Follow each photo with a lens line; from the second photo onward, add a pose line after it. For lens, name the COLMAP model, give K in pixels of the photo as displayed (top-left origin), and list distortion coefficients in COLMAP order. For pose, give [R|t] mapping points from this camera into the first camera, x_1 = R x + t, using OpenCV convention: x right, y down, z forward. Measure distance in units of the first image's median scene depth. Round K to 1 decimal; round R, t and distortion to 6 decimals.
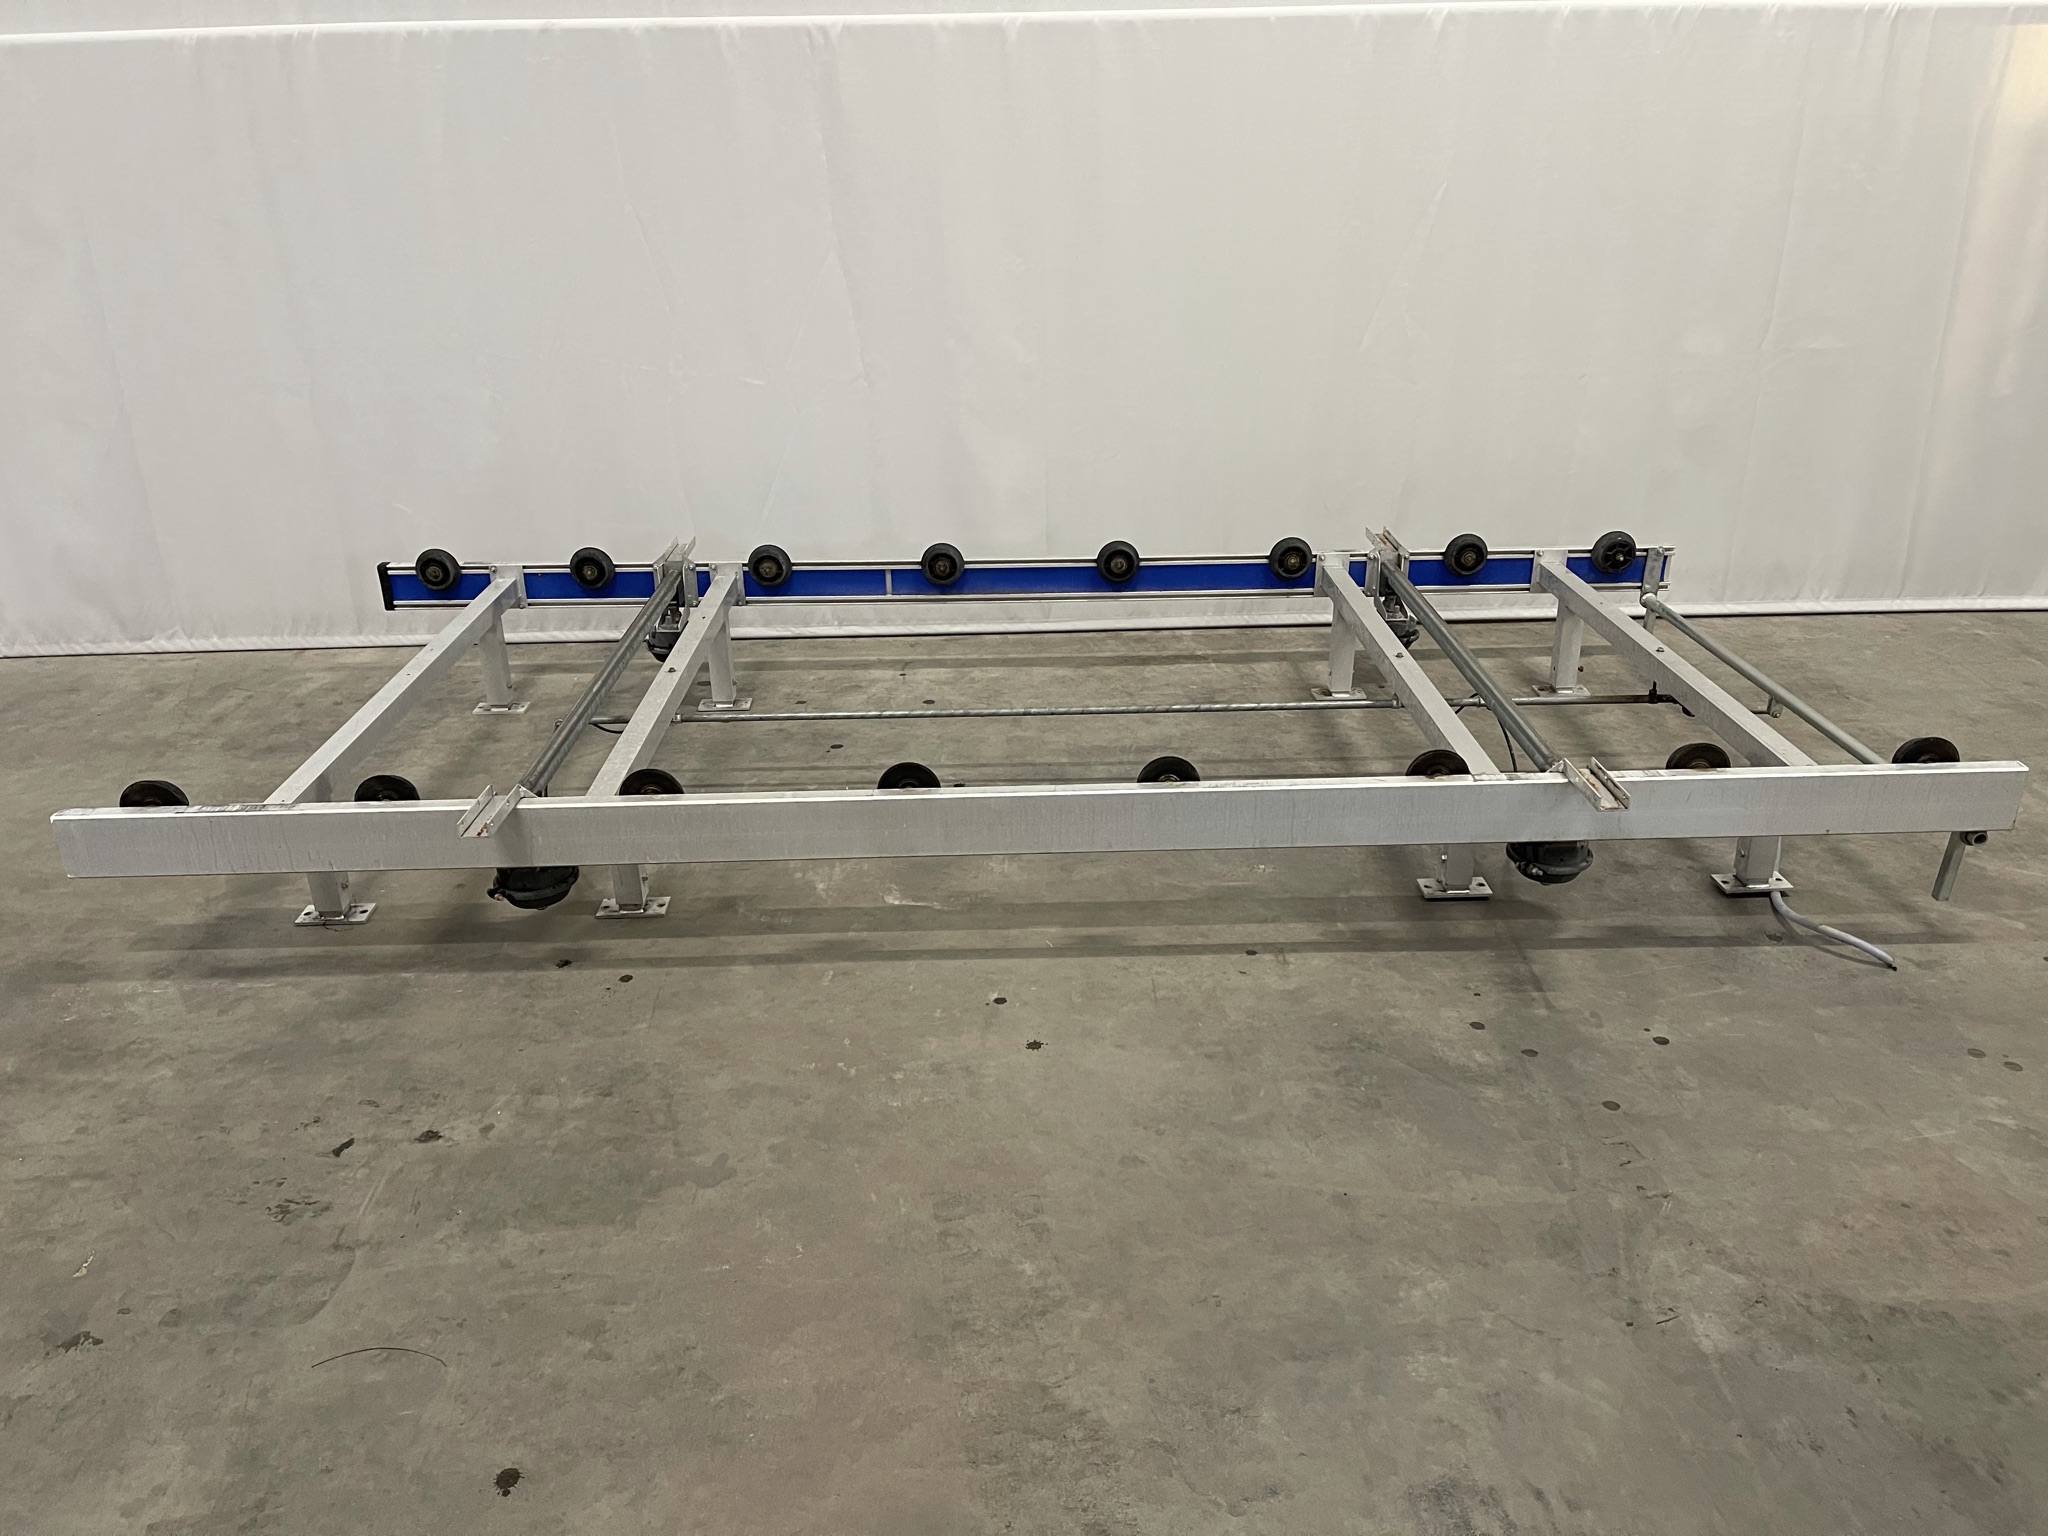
lens RADIAL K [[1532.0, 0, 1018.0], [0, 1532.0, 771.2], [0, 0, 1]] dist [0.059688, -0.075115]
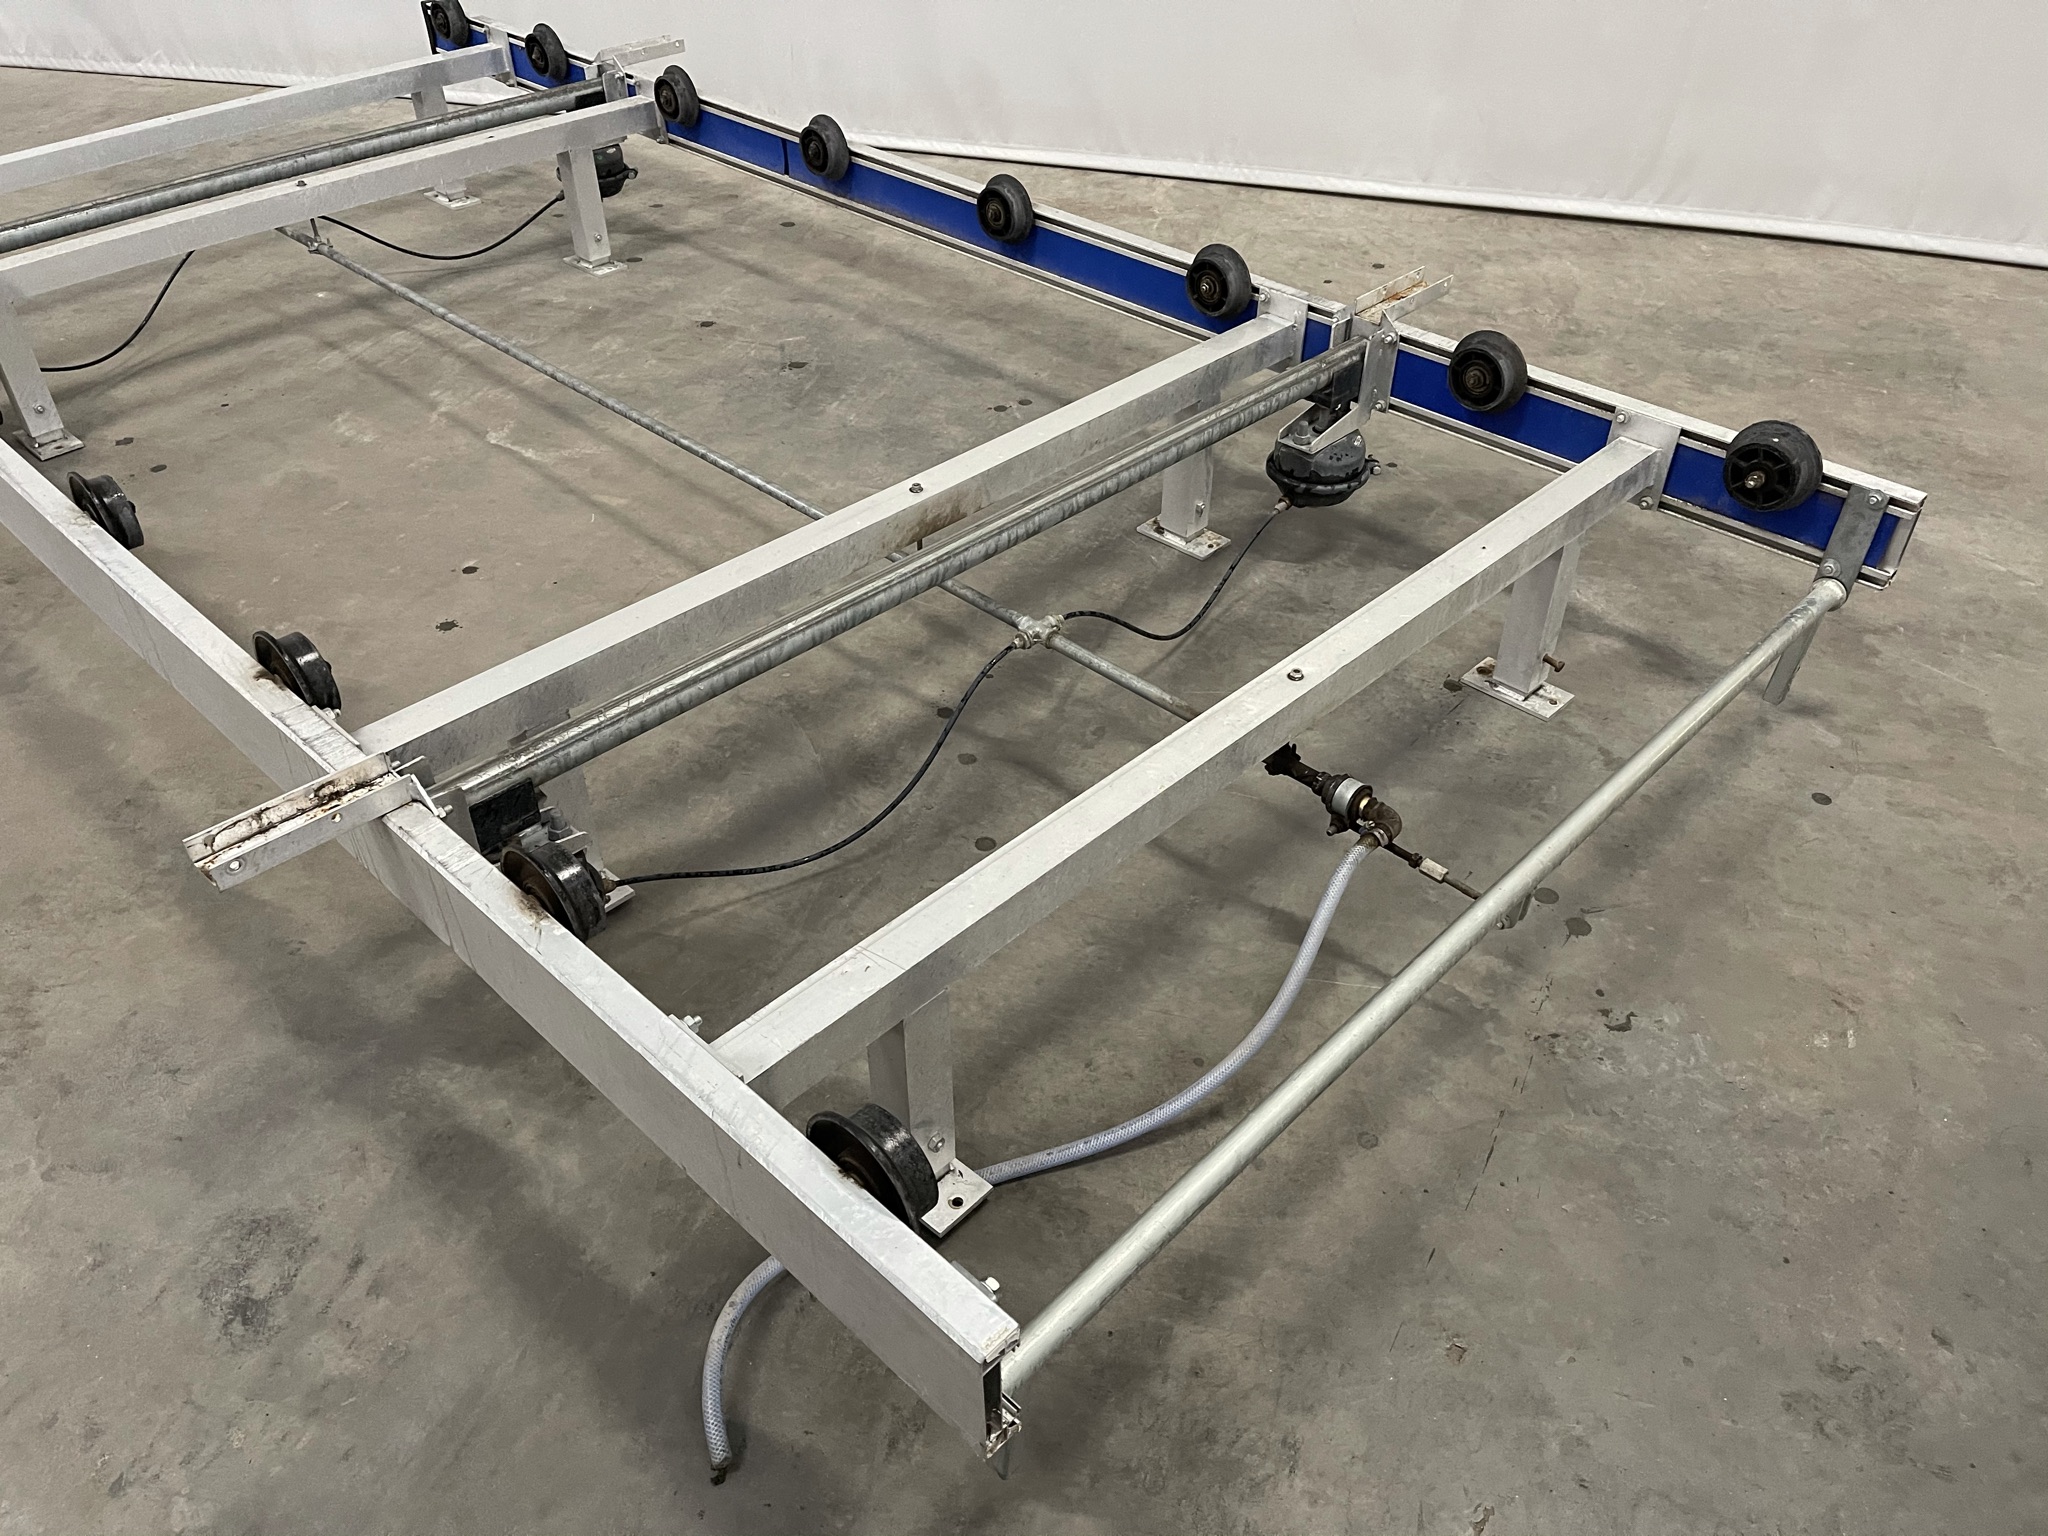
lens RADIAL K [[1532.0, 0, 1018.0], [0, 1532.0, 771.2], [0, 0, 1]] dist [0.059688, -0.075115]
pose [[0.705965, 0.451730, -0.545484, 0.523118], [-0.287925, 0.886725, 0.361689, -0.162167], [0.647080, -0.098281, 0.756061, 0.498253]]
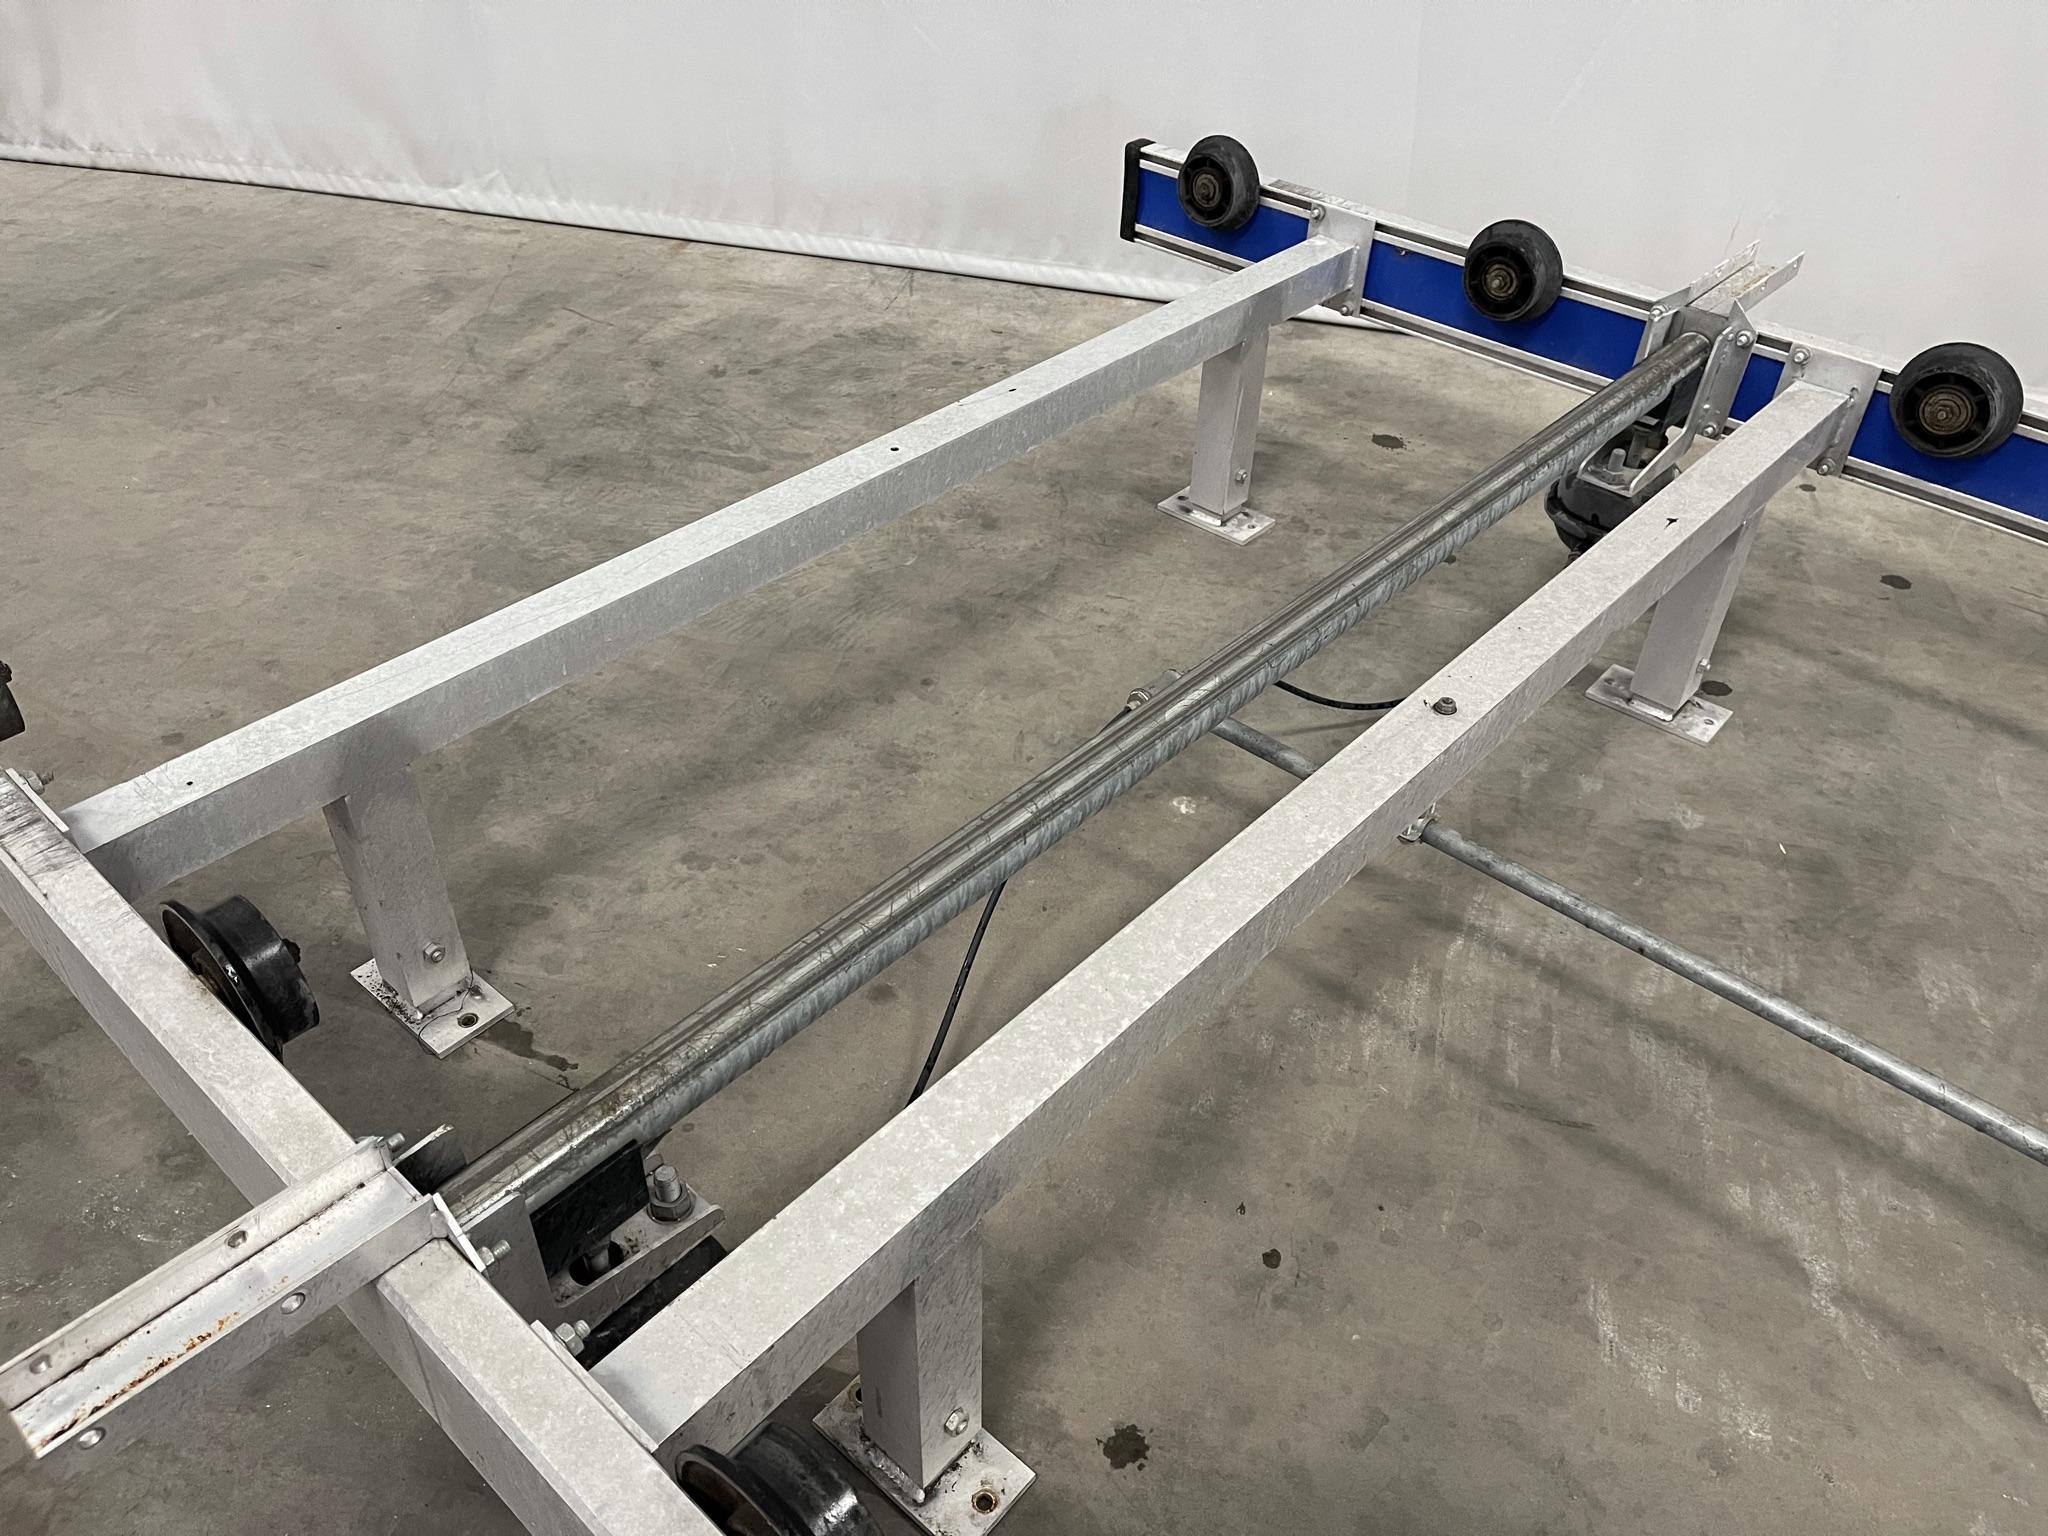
lens RADIAL K [[1532.4, 0, 1015.4], [0, 1532.4, 756.4], [0, 0, 1]] dist [0.075907, -0.109397]
pose [[0.732848, 0.448295, -0.511825, -0.099133], [-0.303374, 0.888630, 0.343948, -0.118025], [0.609014, -0.096787, 0.787232, 0.568337]]
